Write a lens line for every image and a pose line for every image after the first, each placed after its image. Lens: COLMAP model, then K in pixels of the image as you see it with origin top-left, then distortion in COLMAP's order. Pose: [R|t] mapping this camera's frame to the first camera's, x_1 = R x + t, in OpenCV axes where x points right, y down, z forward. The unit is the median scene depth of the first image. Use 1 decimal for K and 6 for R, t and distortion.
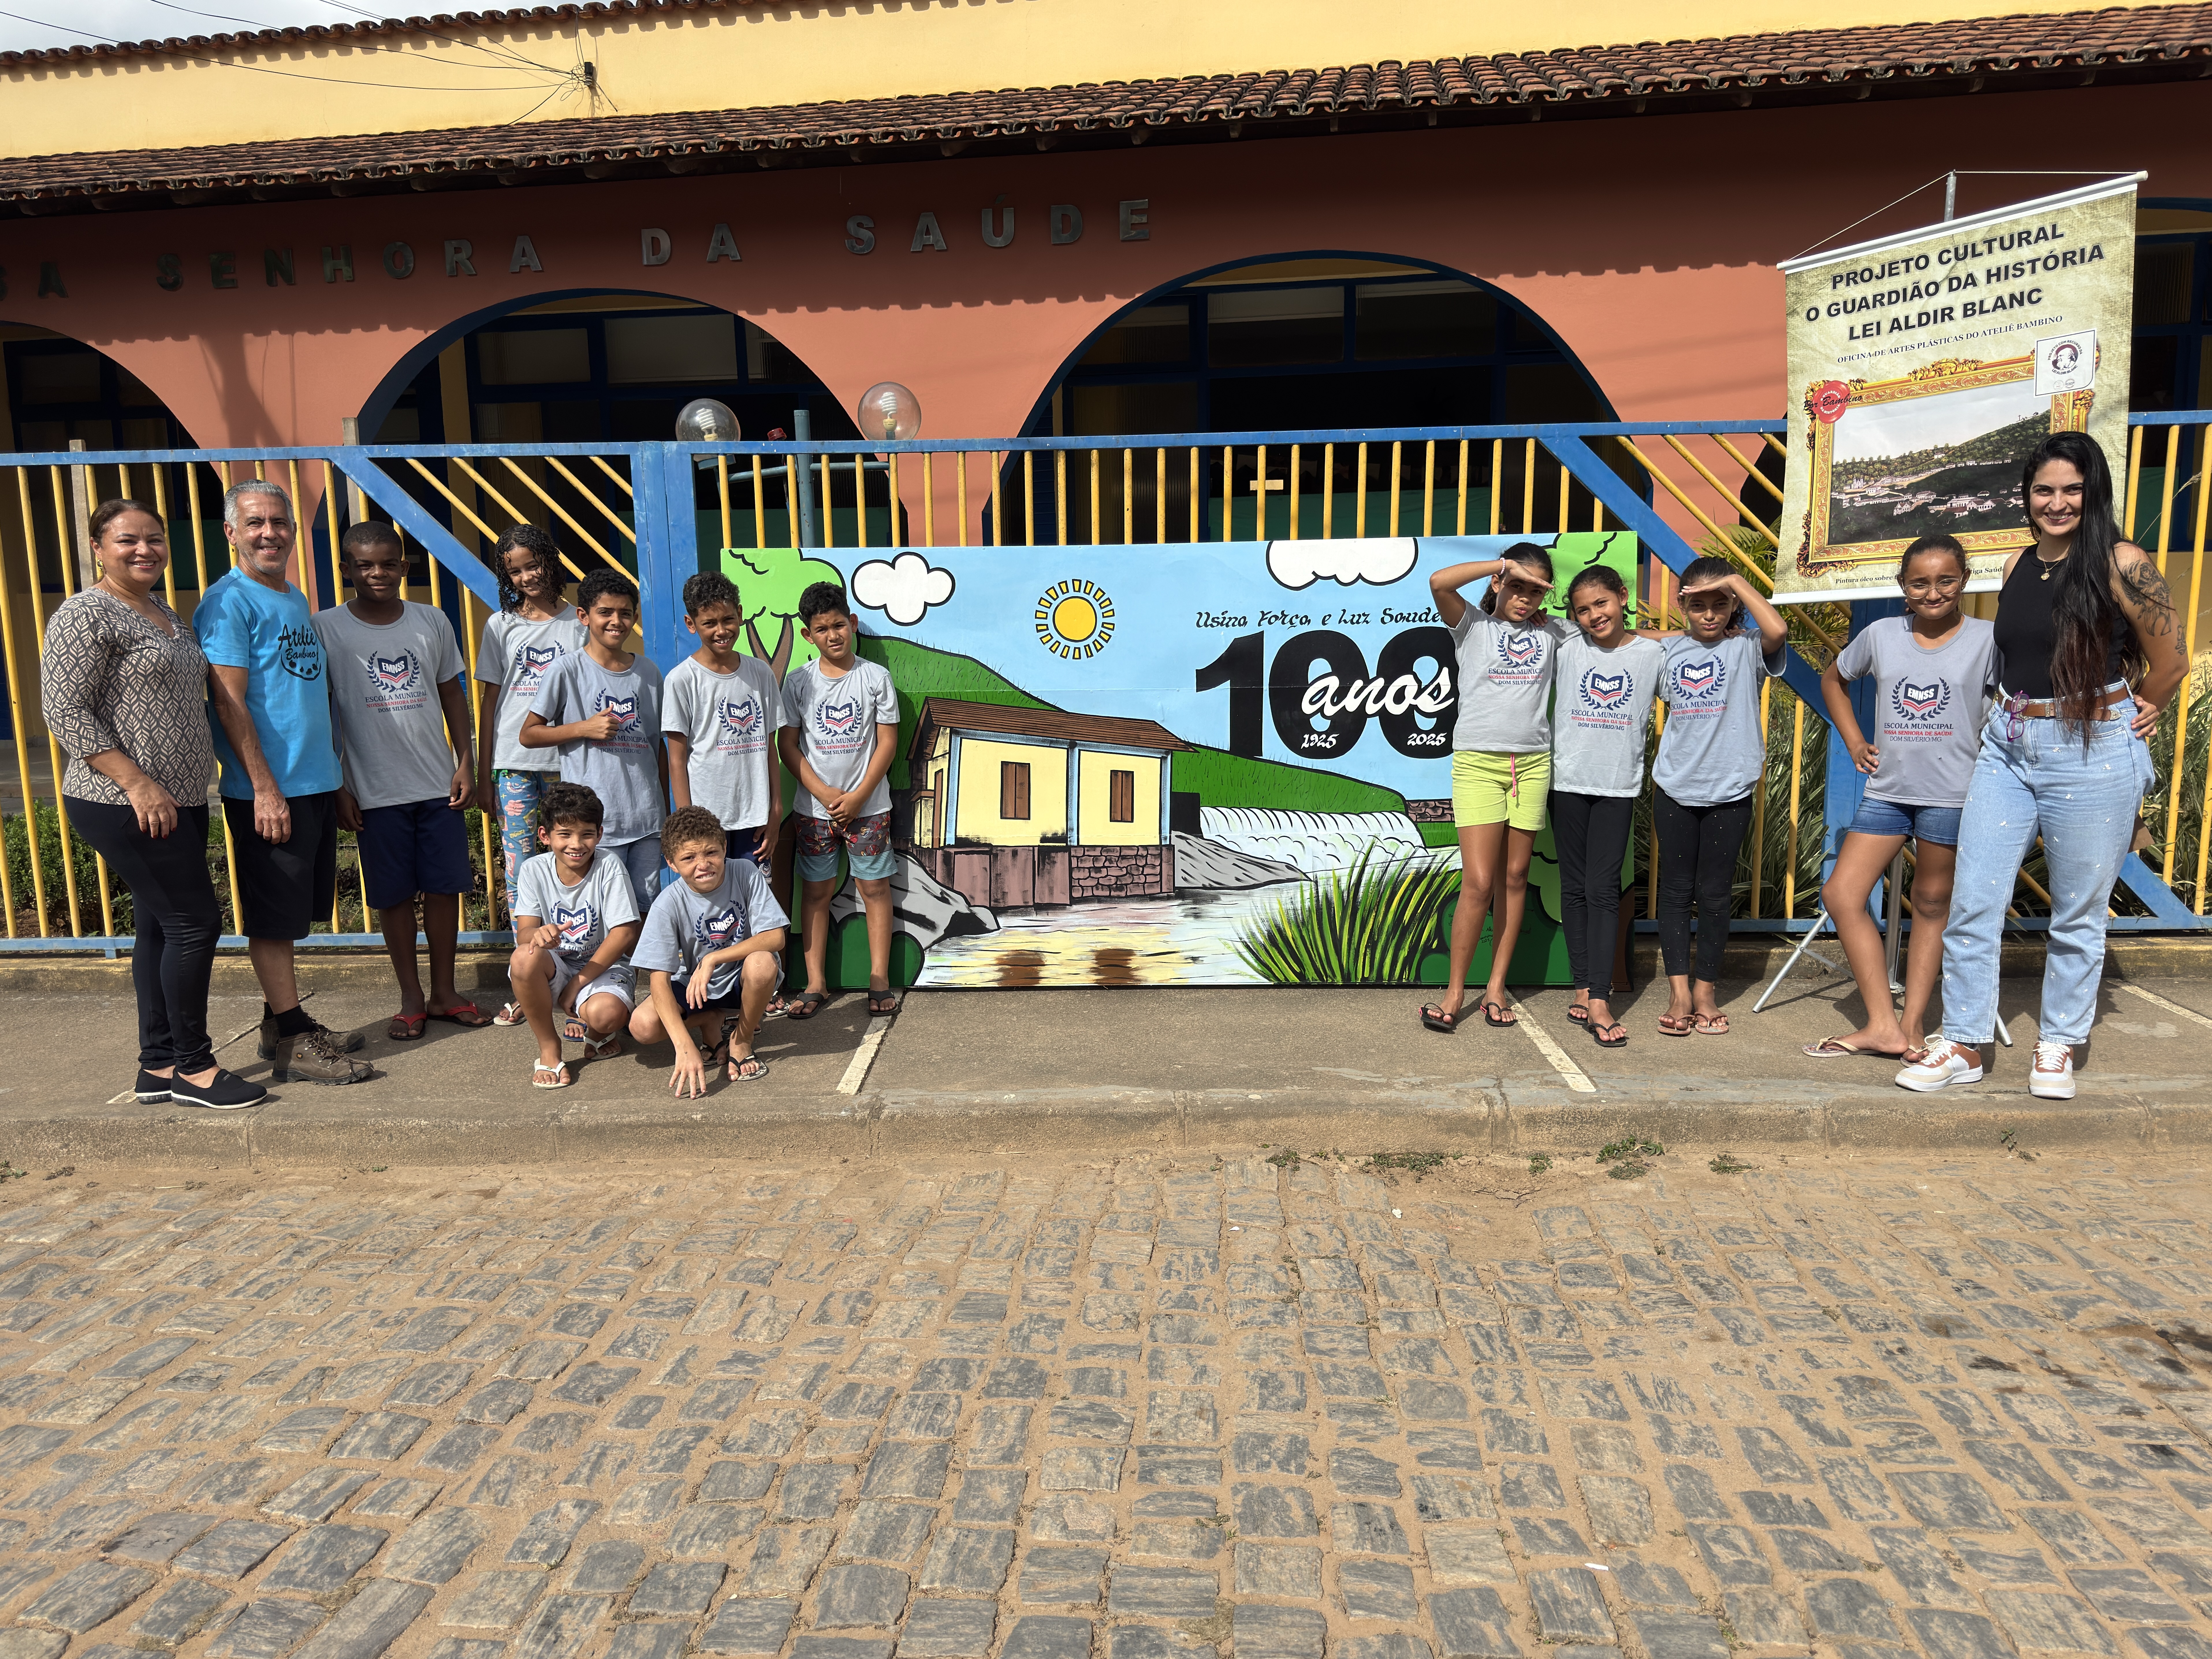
lens RADIAL K [[1671.3, 0, 1053.2], [0, 1671.3, 829.8], [0, 0, 1]] dist [0.058396, -0.032320]
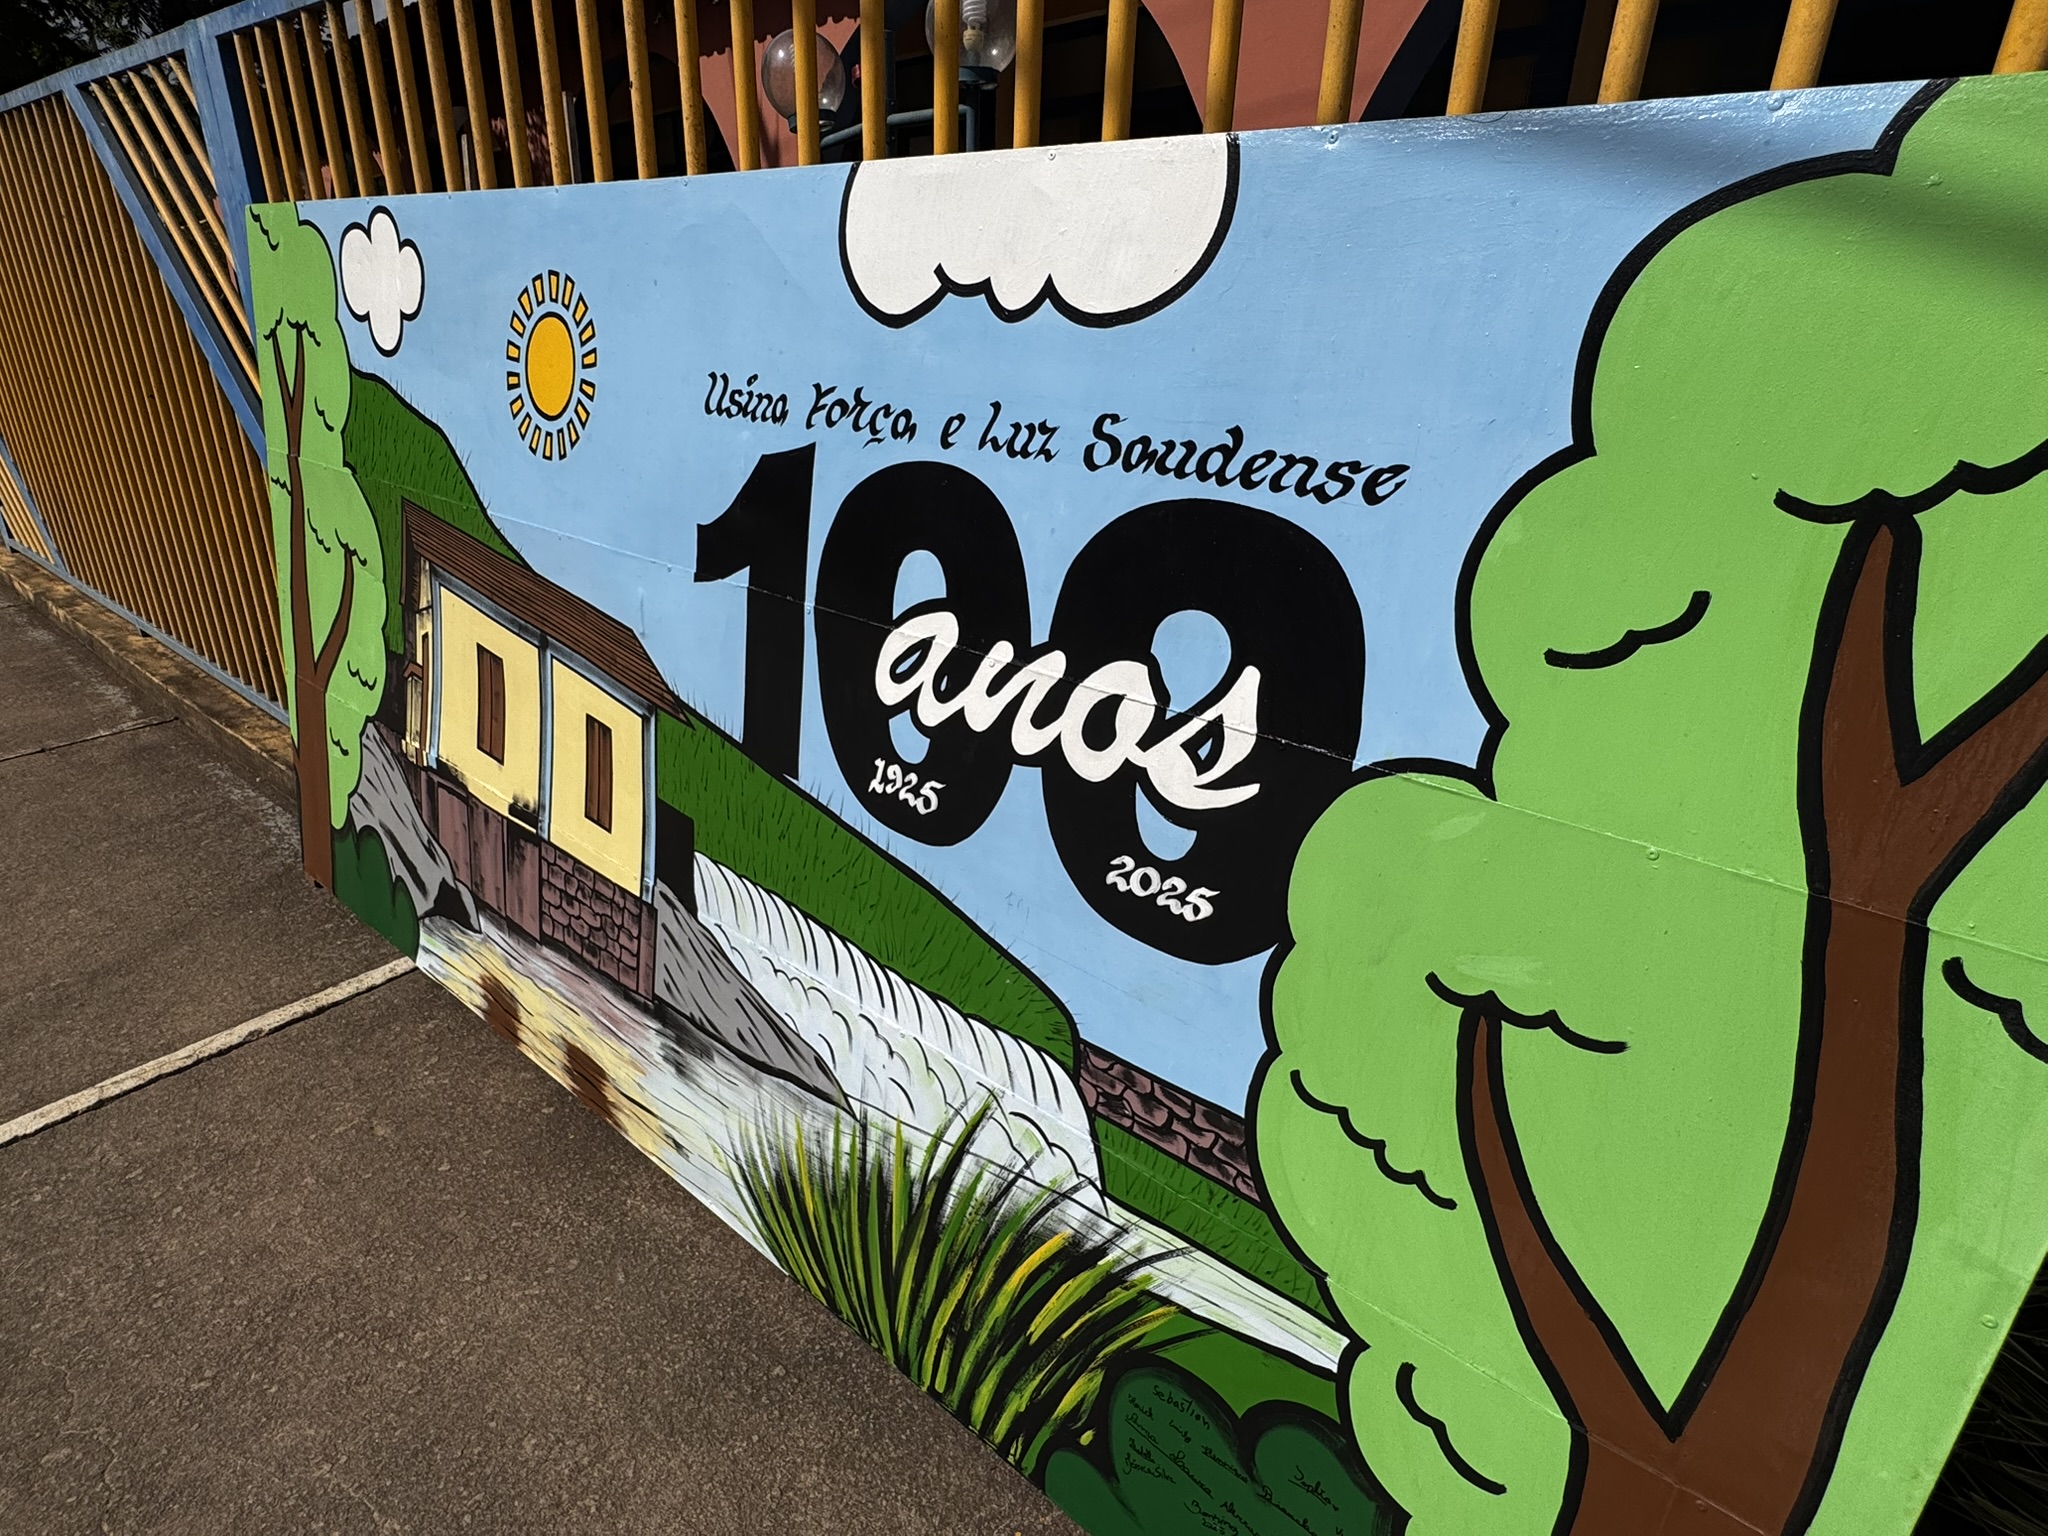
lens RADIAL K [[1120.7, 0, 1033.6], [0, 1120.7, 755.9], [0, 0, 1]] dist [-0.018852, -0.000674]
pose [[0.780467, 0.273888, -0.562011, 0.309635], [-0.125418, 0.949250, 0.288435, -0.129965], [0.612488, -0.154628, 0.775209, 0.837316]]
